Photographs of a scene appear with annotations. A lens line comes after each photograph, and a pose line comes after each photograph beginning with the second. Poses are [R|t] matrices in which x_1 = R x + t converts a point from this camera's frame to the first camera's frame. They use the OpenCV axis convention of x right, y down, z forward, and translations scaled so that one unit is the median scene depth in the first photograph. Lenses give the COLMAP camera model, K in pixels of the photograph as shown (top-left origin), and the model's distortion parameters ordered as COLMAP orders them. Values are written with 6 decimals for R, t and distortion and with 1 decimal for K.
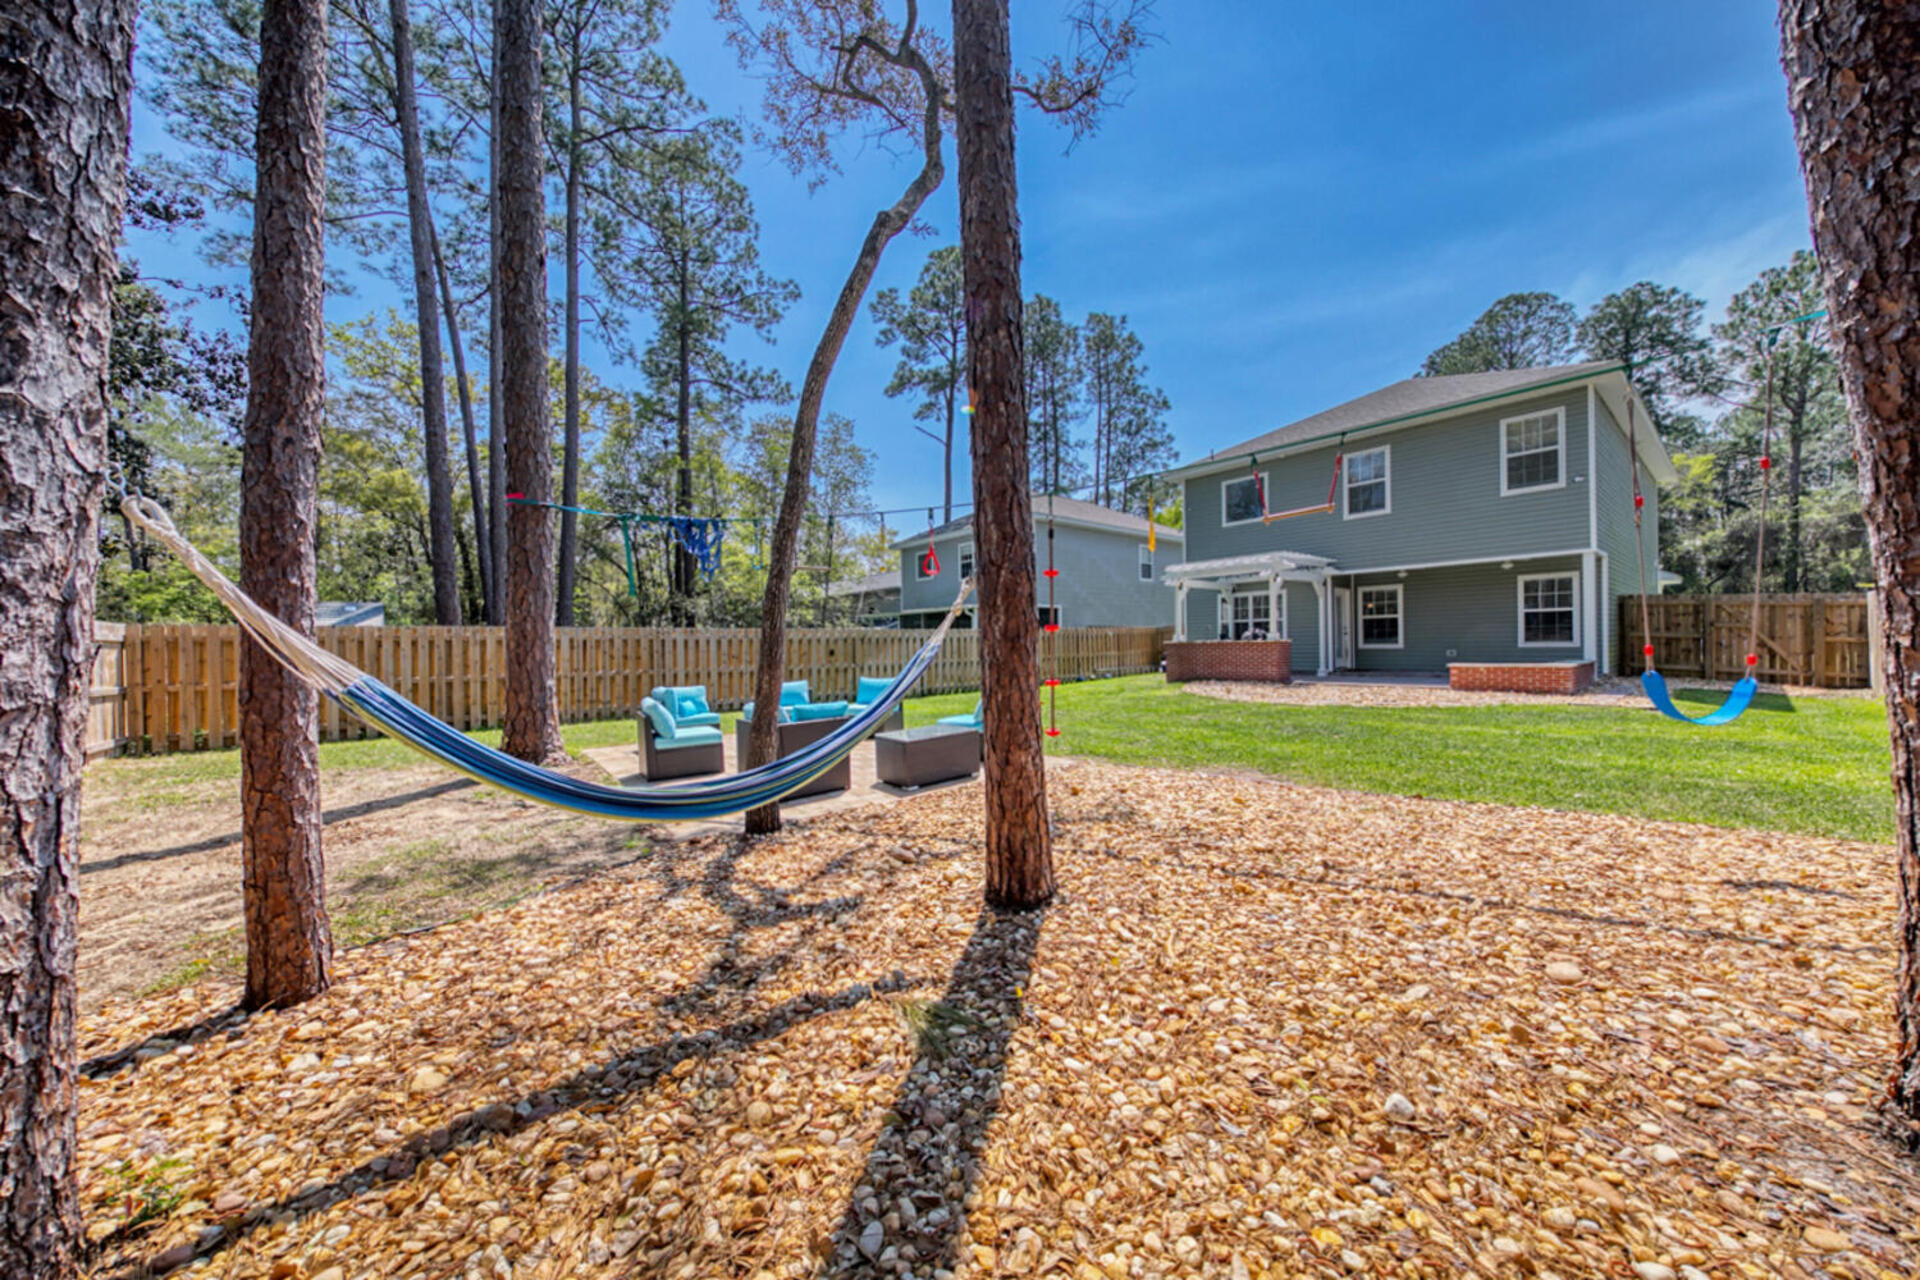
lens RADIAL K [[618.5, 0, 958.3], [0, 618.5, 648.9], [0, 0, 1]] dist [-0.016724, 0.000028]
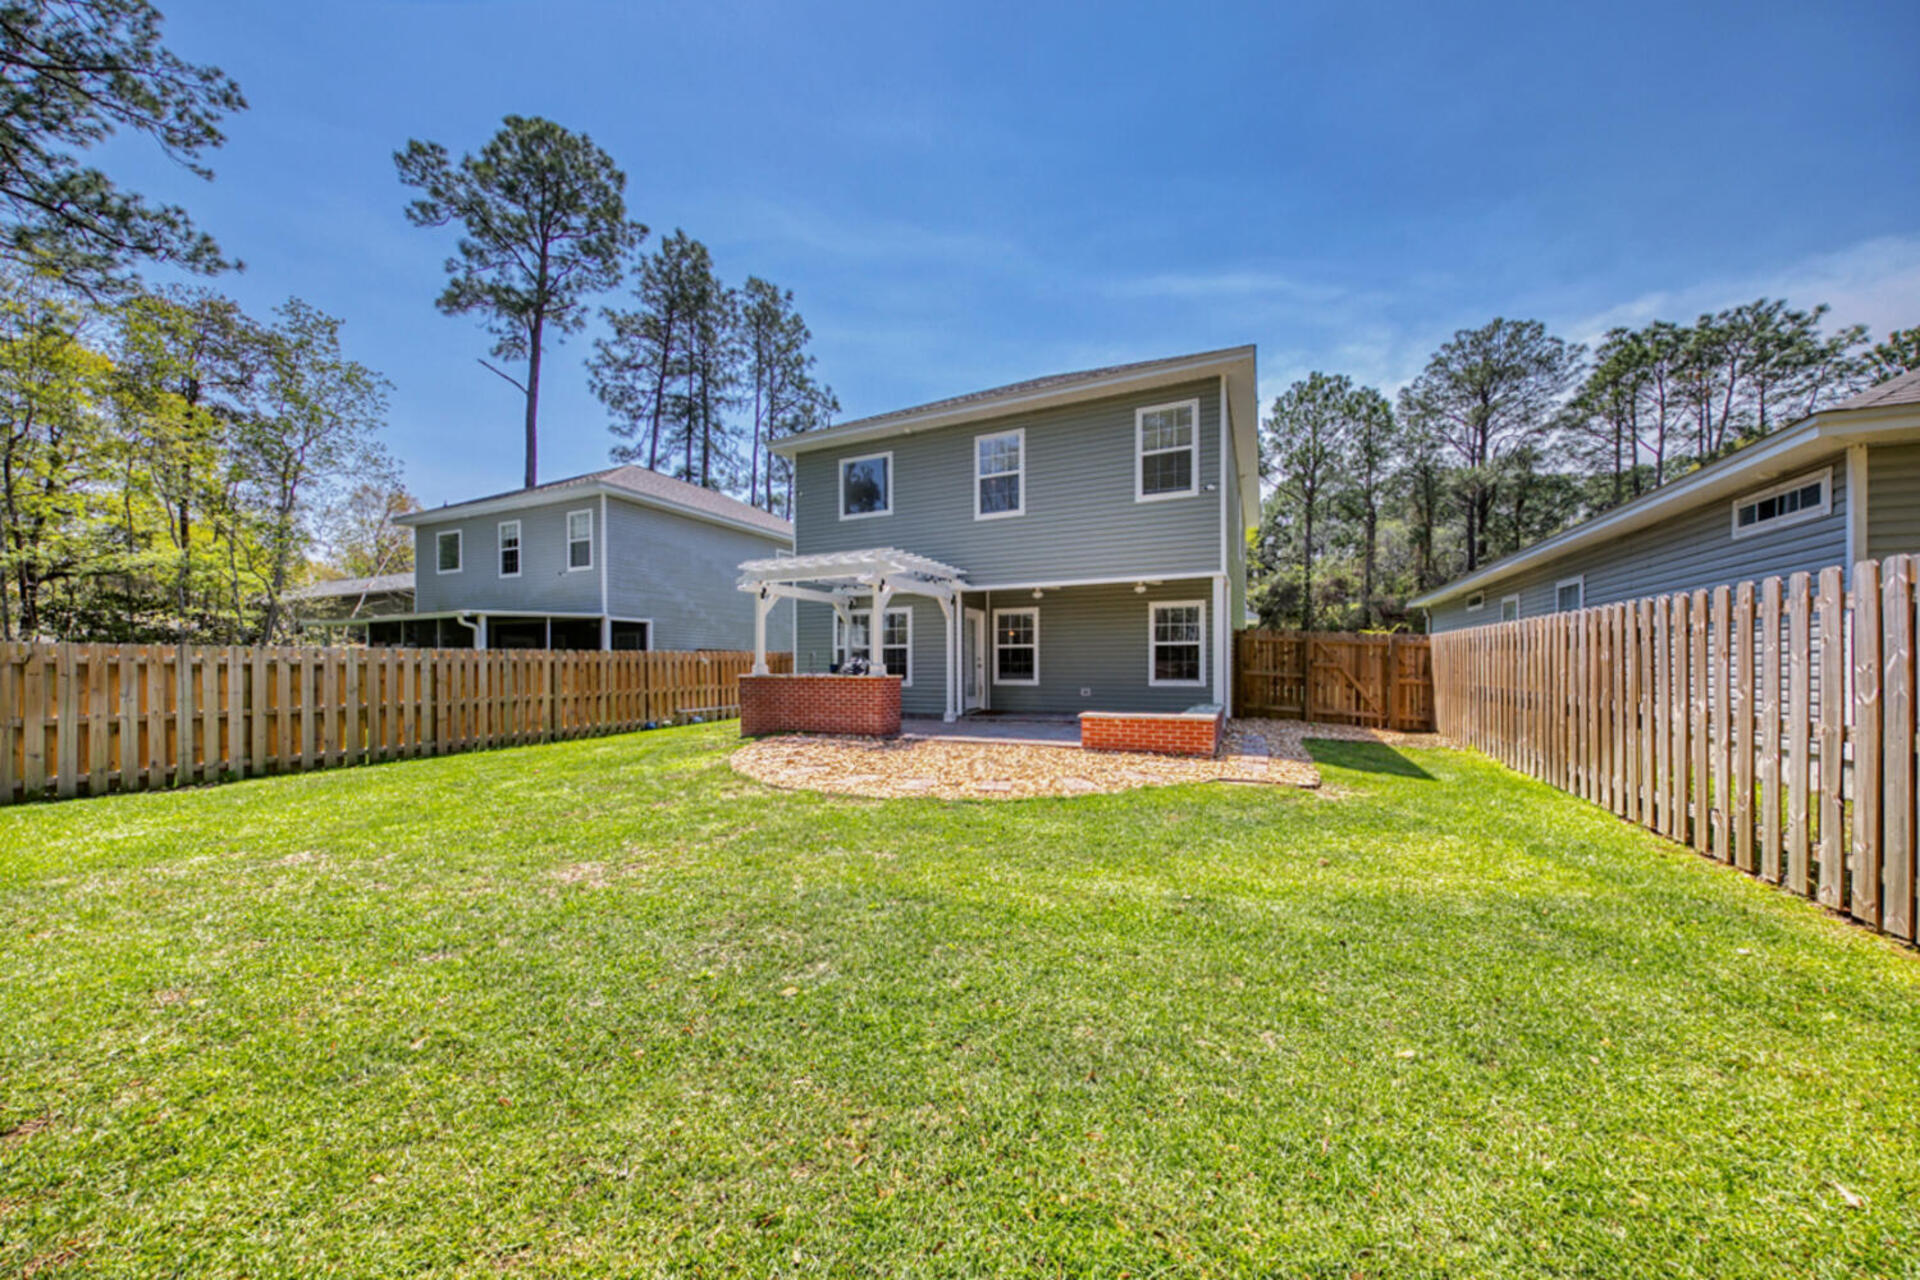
lens RADIAL K [[650.8, 0, 960.2], [0, 650.8, 670.4], [0, 0, 1]] dist [0.000195, 0.000039]
pose [[0.885716, 0.010595, 0.464107, 0.226050], [-0.007904, 0.999939, -0.007743, -0.013301], [-0.464161, 0.003190, 0.885745, 0.273125]]
